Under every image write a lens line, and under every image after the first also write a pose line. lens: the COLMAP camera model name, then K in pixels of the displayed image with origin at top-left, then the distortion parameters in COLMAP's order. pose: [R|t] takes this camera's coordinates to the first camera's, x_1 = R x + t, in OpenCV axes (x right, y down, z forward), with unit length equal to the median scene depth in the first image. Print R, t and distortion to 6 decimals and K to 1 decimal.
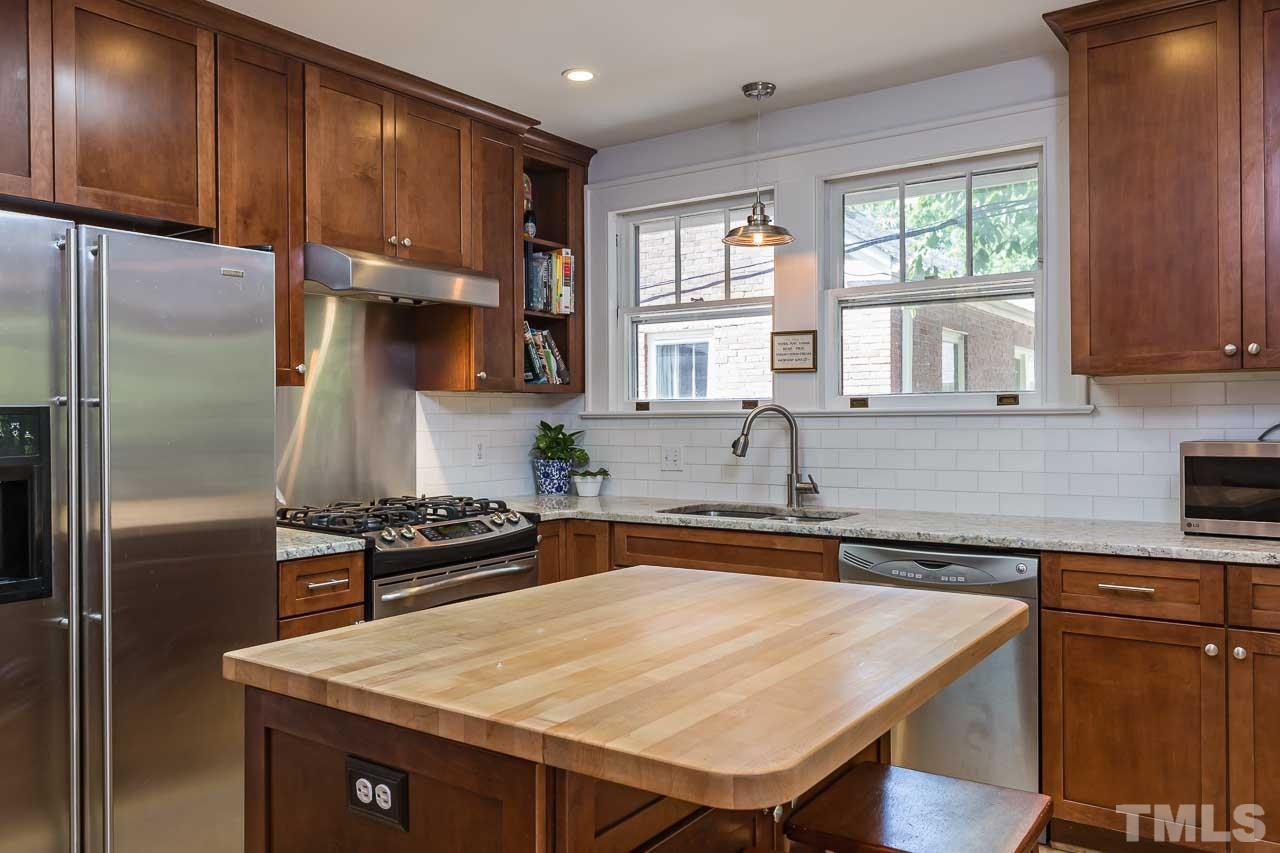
lens RADIAL K [[966.3, 0, 637.2], [0, 966.3, 428.8], [0, 0, 1]] dist [0.003765, 0.002024]
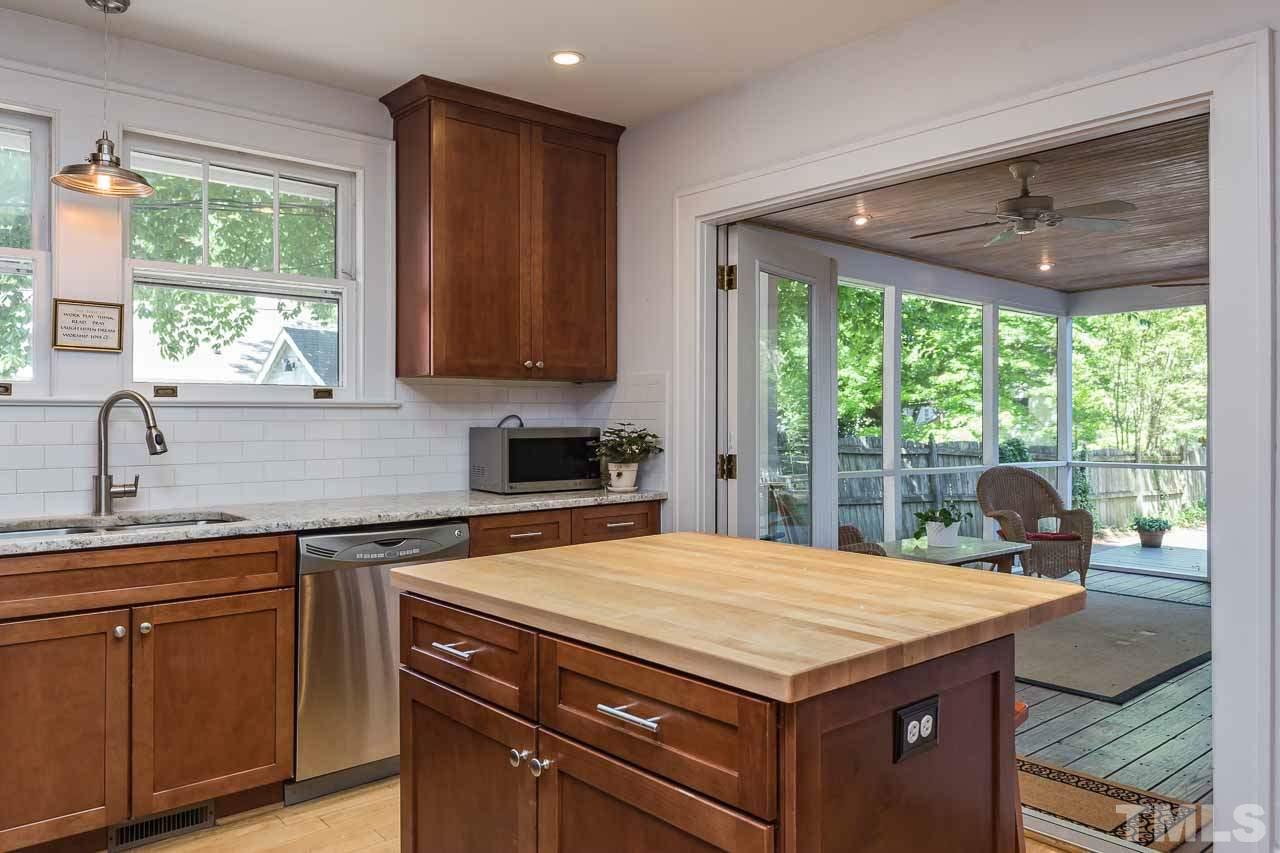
lens RADIAL K [[906.5, 0, 640.8], [0, 906.5, 430.0], [0, 0, 1]] dist [-0.023211, -0.001760]
pose [[0.223043, -0.006162, 0.974789, -0.553274], [0.009003, 0.999950, 0.004261, 0.010141], [-0.974767, 0.007825, 0.223087, 0.439705]]
